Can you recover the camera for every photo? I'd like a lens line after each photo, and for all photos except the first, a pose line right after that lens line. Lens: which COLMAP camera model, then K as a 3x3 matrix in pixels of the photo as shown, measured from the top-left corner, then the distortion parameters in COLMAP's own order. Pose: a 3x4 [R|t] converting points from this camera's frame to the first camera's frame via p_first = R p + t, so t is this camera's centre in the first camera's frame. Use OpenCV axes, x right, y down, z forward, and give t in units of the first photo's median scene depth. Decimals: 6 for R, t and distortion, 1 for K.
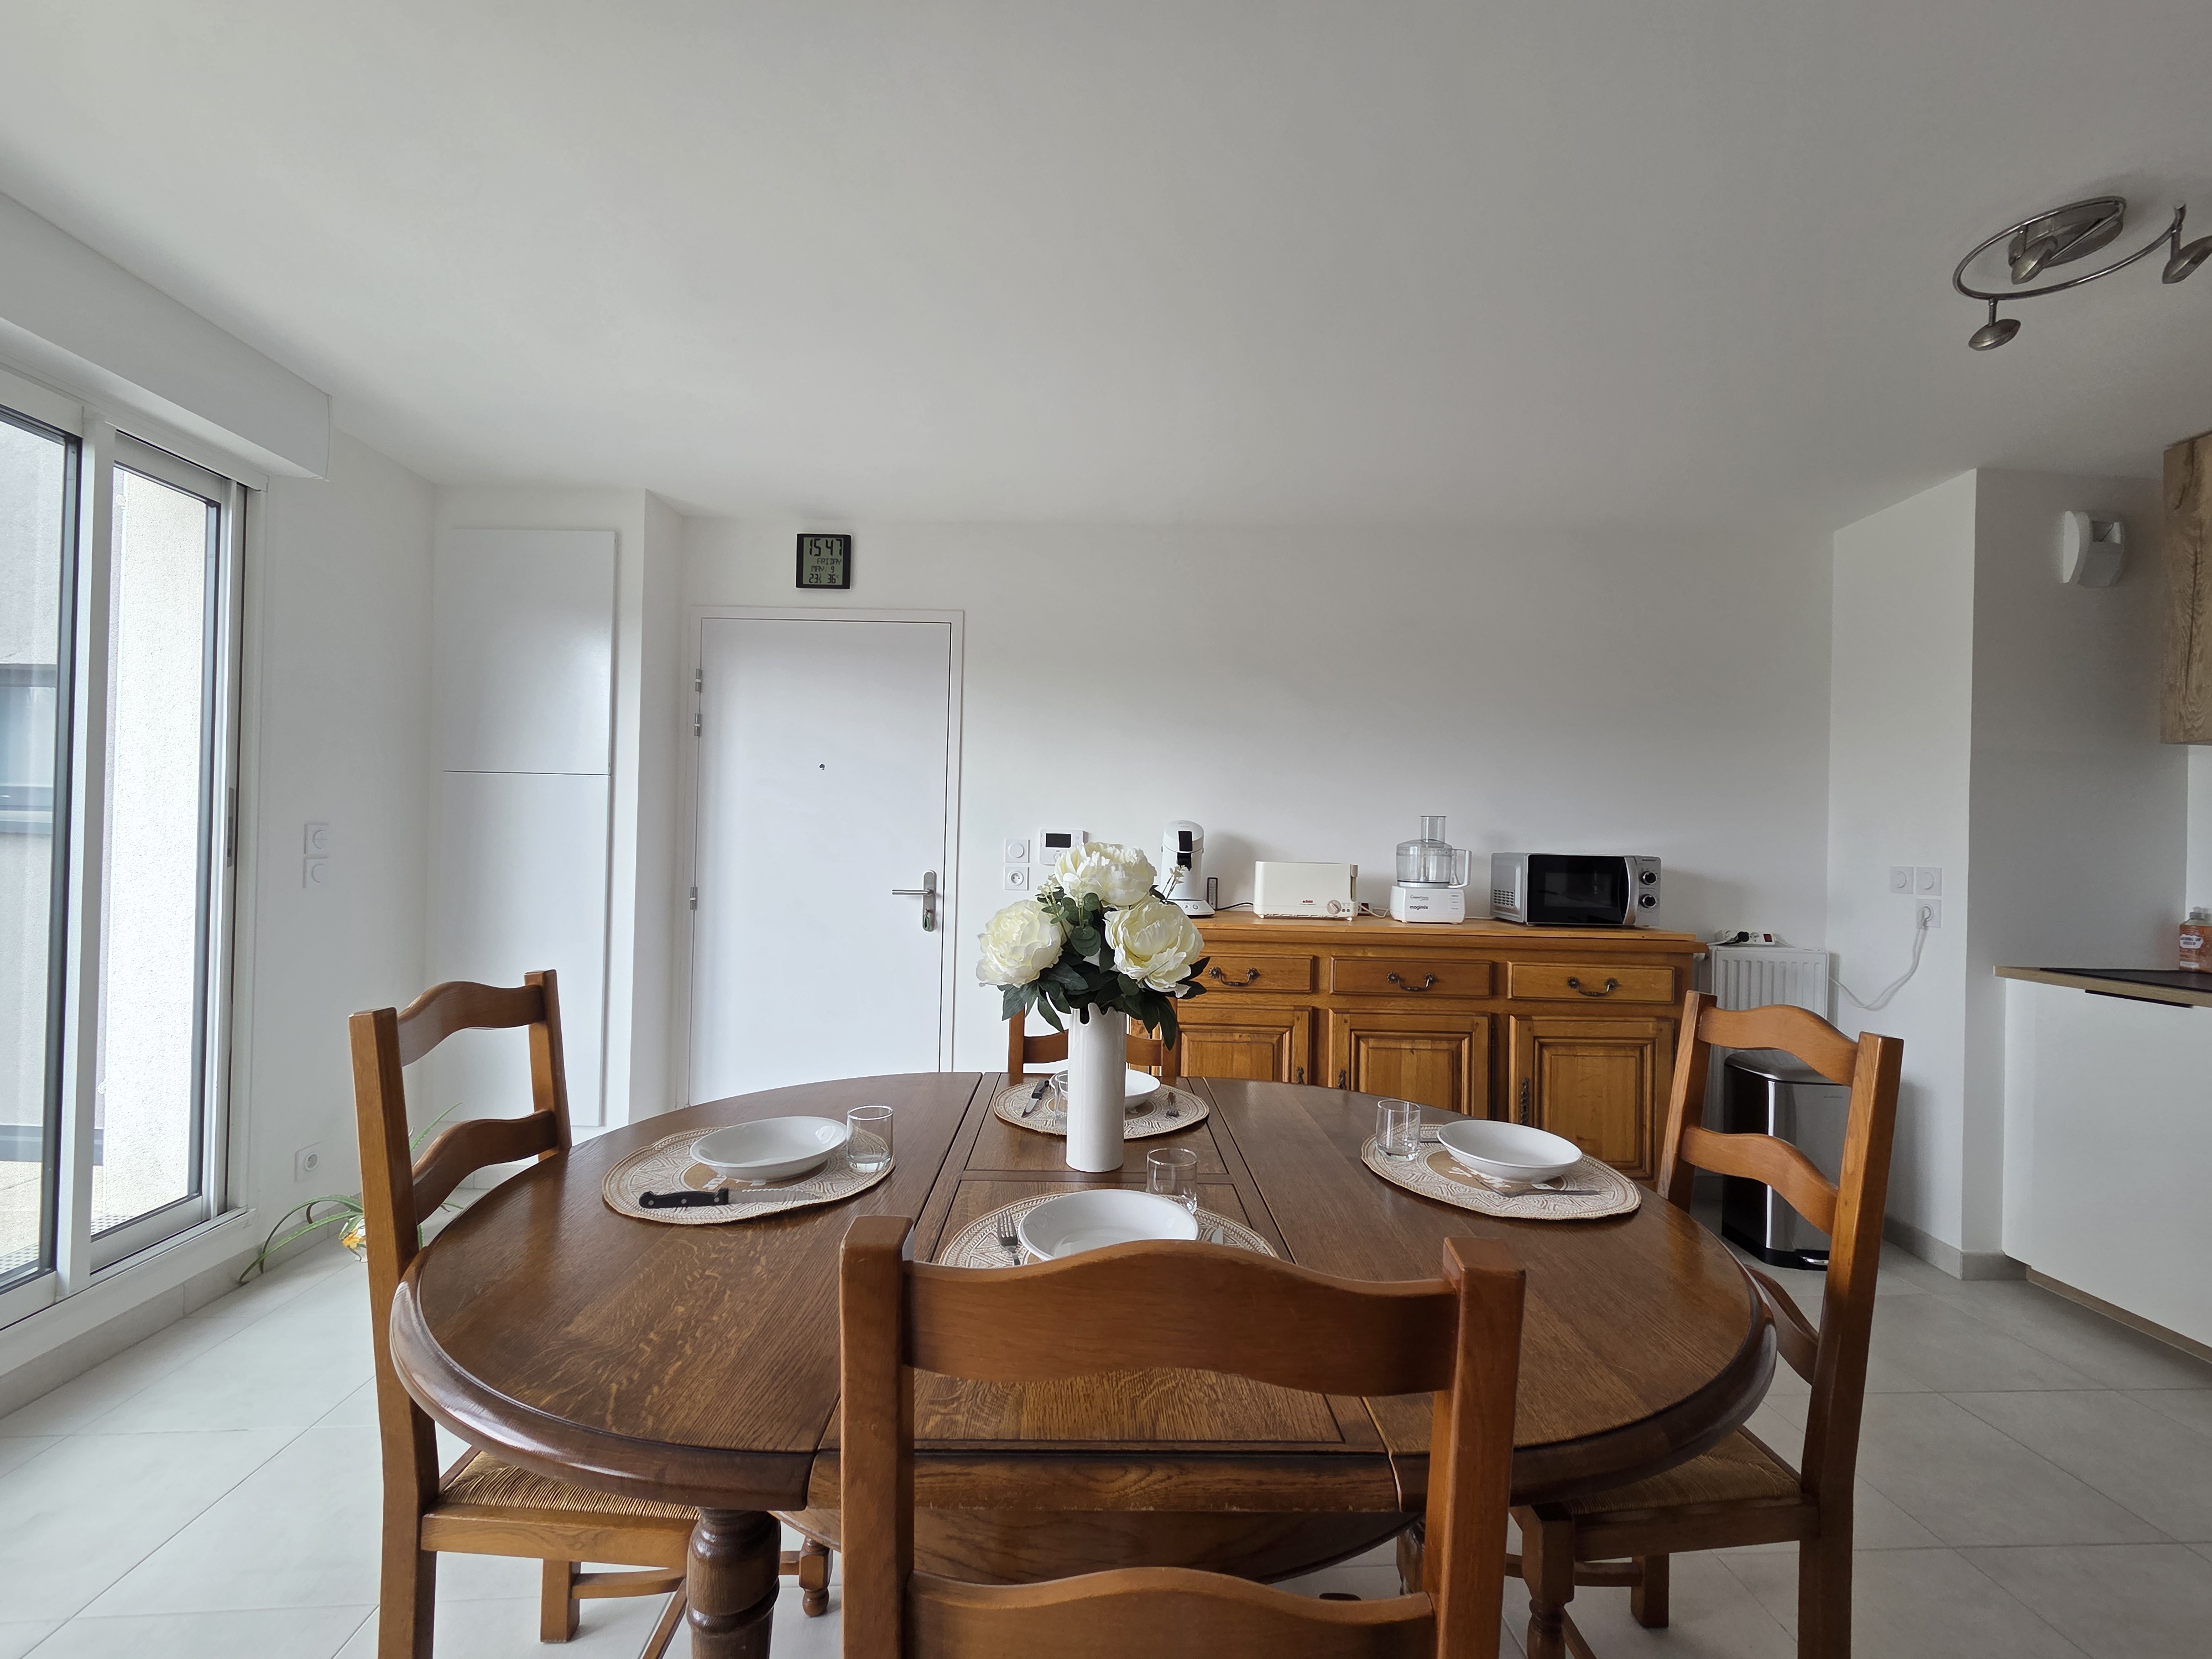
lens RADIAL K [[900.7, 0, 1109.8], [0, 900.7, 838.5], [0, 0, 1]] dist [0.005787, -0.002605]
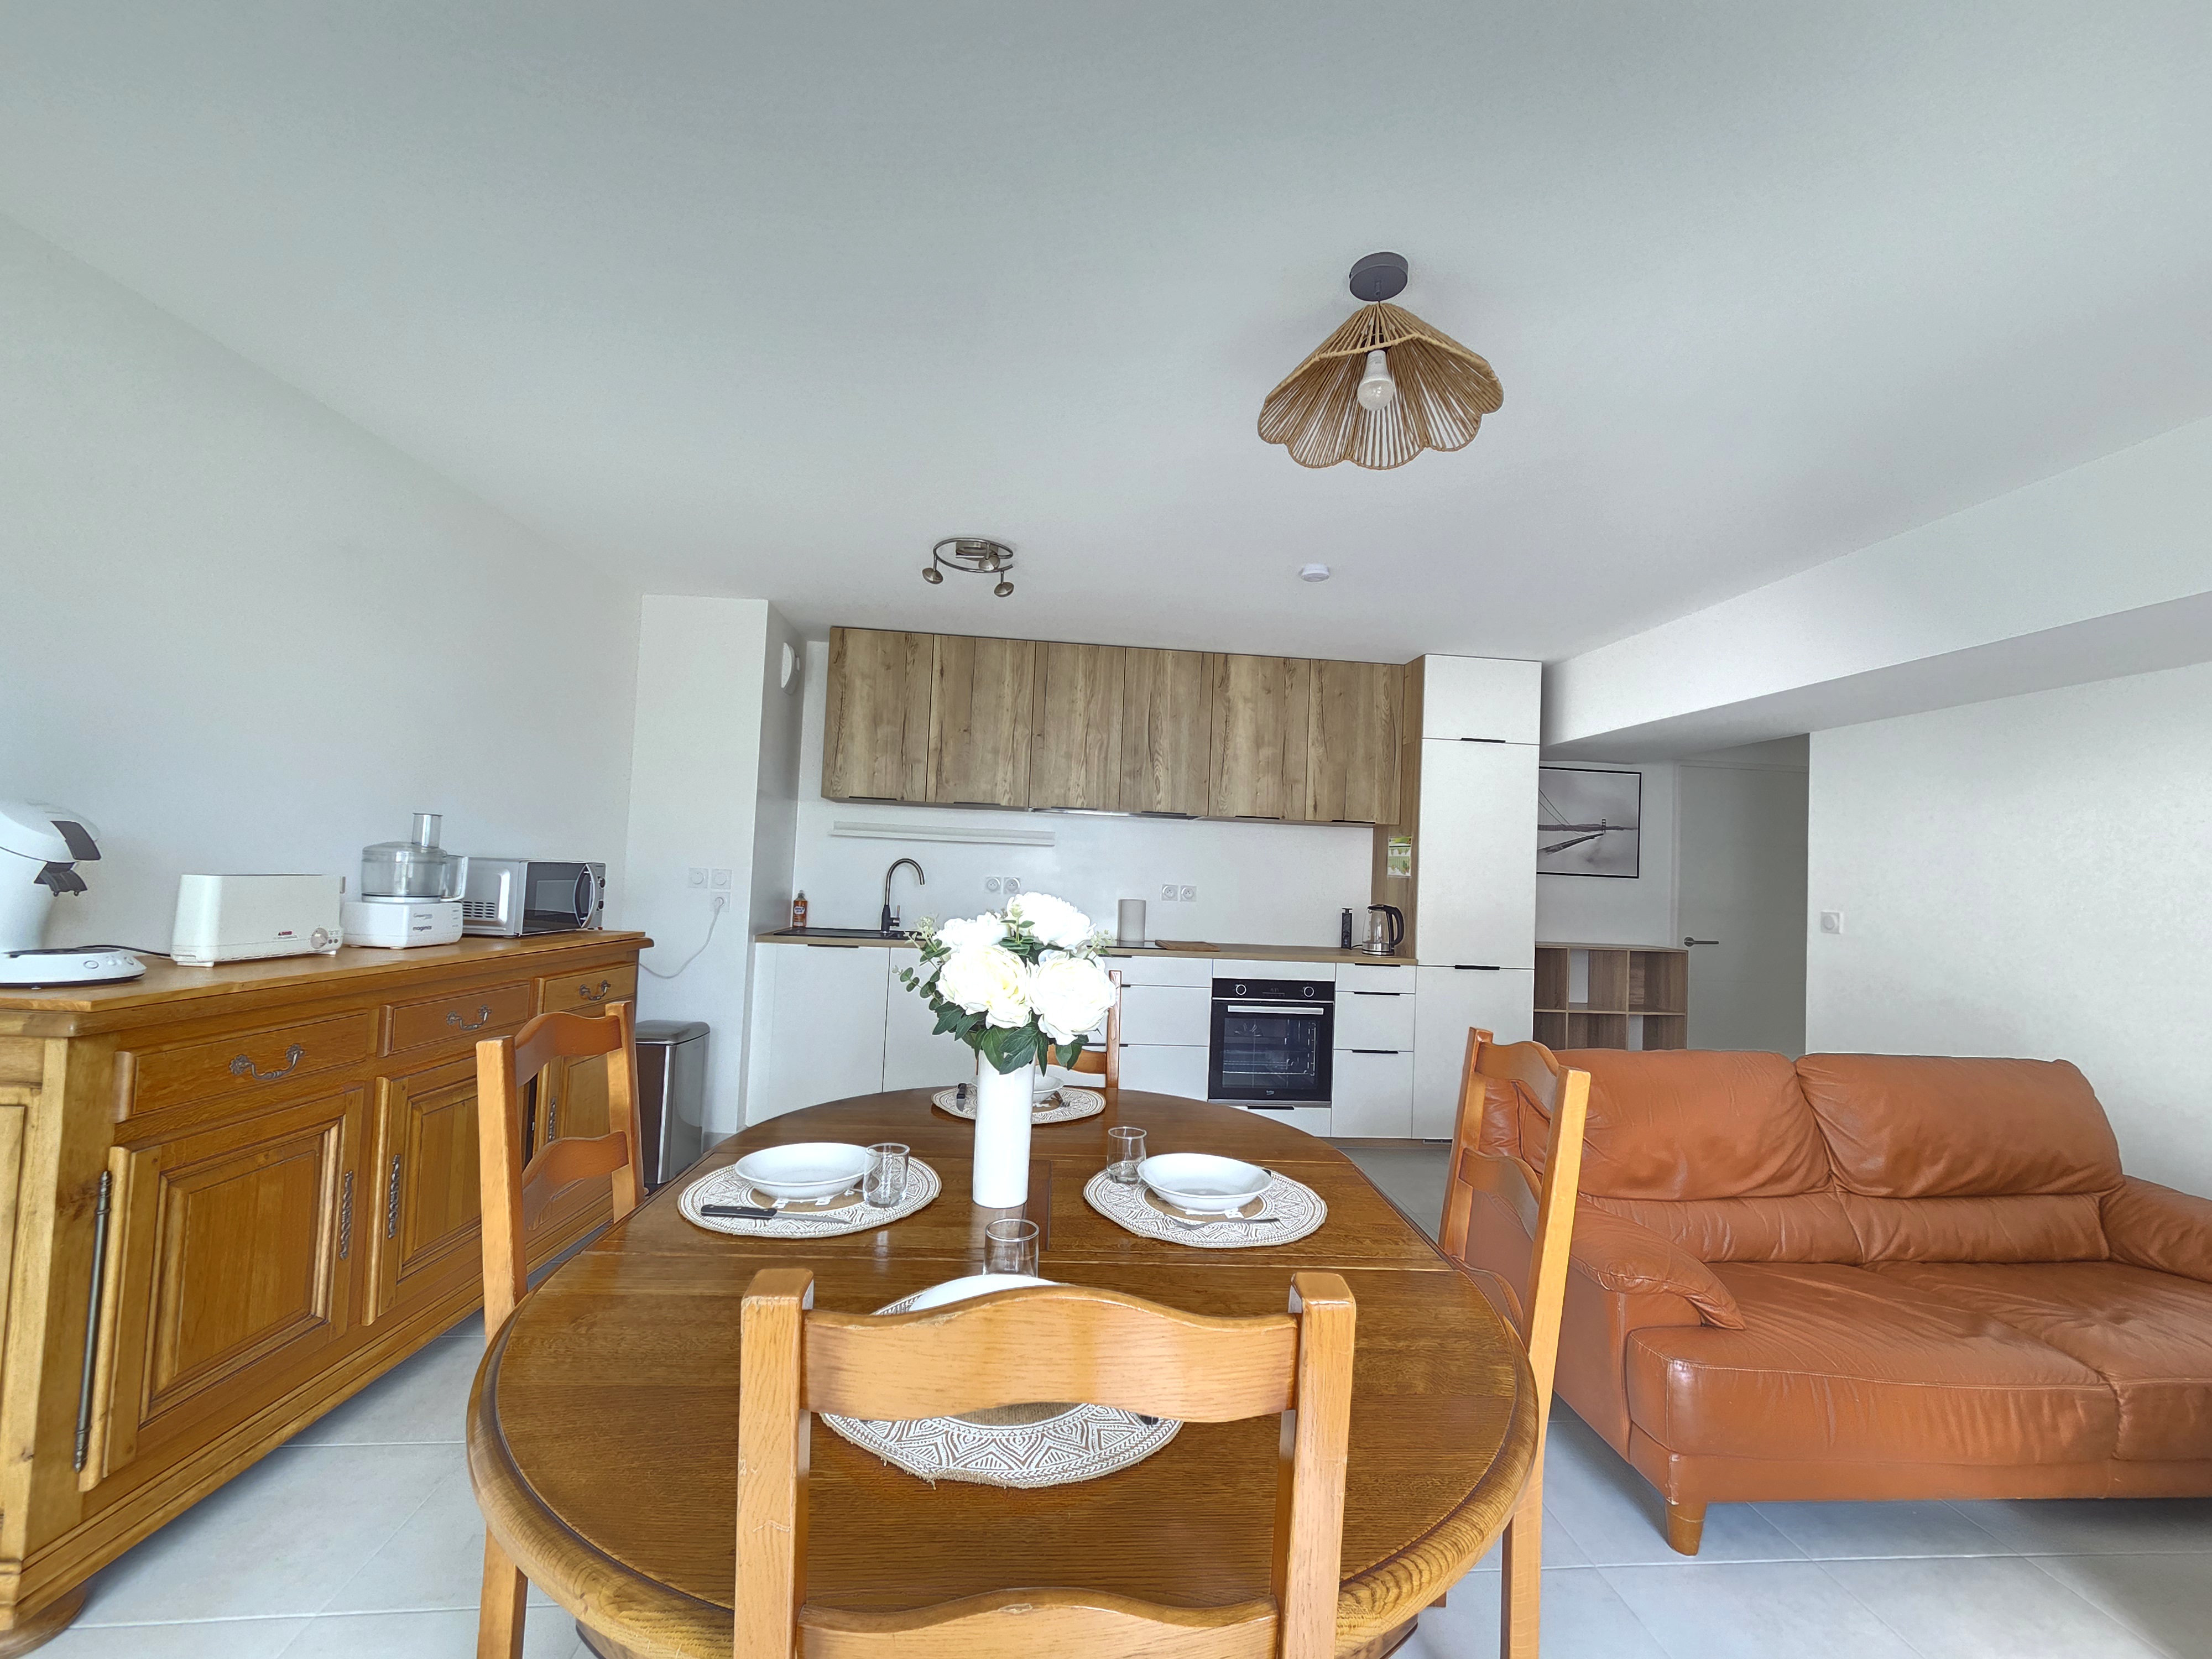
lens RADIAL K [[900.7, 0, 1109.8], [0, 900.7, 838.5], [0, 0, 1]] dist [0.005787, -0.002605]
pose [[-0.026552, 0.017559, 0.999493, -0.501819], [-0.048161, 0.998662, -0.018824, -0.017838], [-0.998487, -0.048636, -0.025671, 0.440043]]
